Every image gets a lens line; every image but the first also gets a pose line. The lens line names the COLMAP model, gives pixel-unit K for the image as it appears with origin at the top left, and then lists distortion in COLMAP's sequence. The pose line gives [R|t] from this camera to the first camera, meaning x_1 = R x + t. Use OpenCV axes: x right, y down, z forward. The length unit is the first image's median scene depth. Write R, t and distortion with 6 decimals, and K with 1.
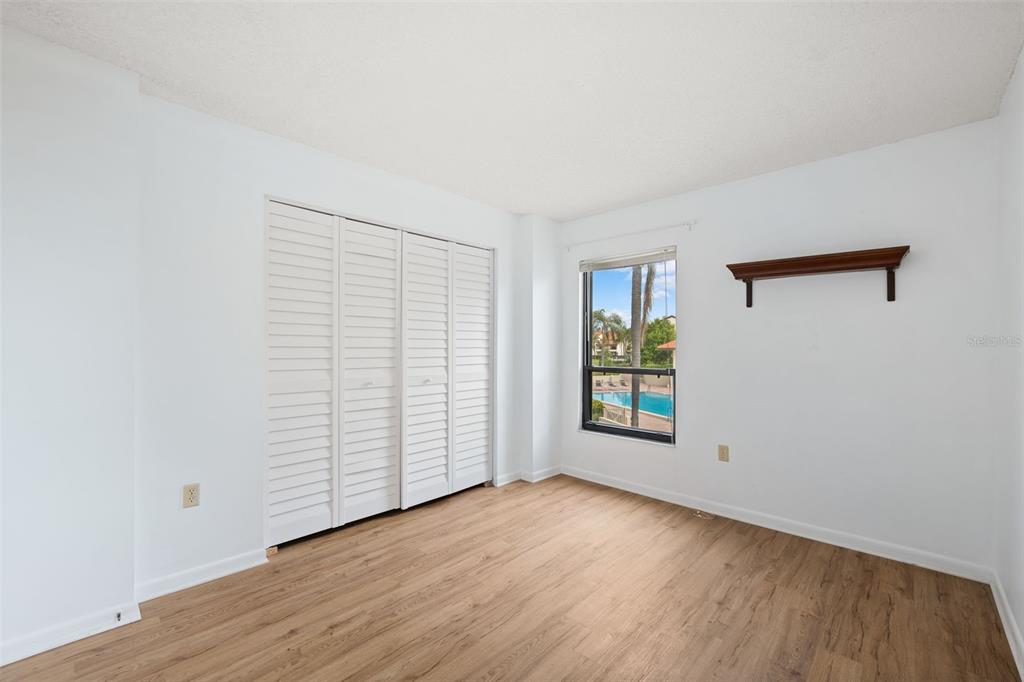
lens RADIAL K [[432.1, 0, 512.0], [0, 432.1, 341.0], [0, 0, 1]] dist [-0.000388, -0.000342]
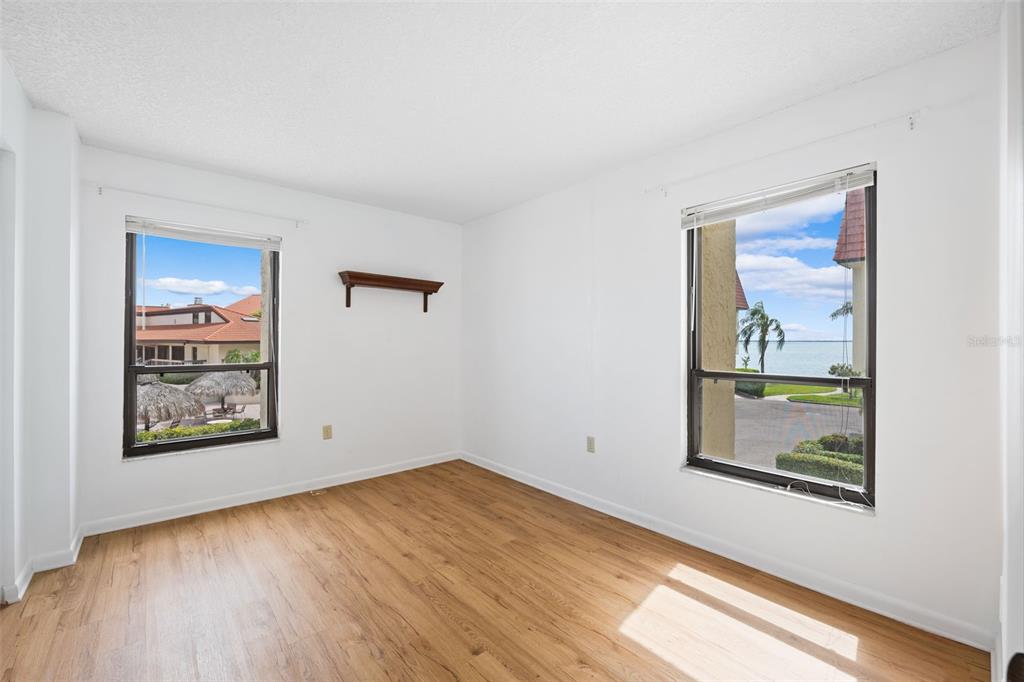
lens RADIAL K [[422.7, 0, 512.0], [0, 422.7, 341.0], [0, 0, 1]] dist [0.000927, 0.000119]
pose [[0.102328, -0.002008, 0.994749, -0.663064], [-0.012590, 0.999915, 0.003314, 0.007909], [-0.994671, -0.012863, 0.102294, 0.460122]]
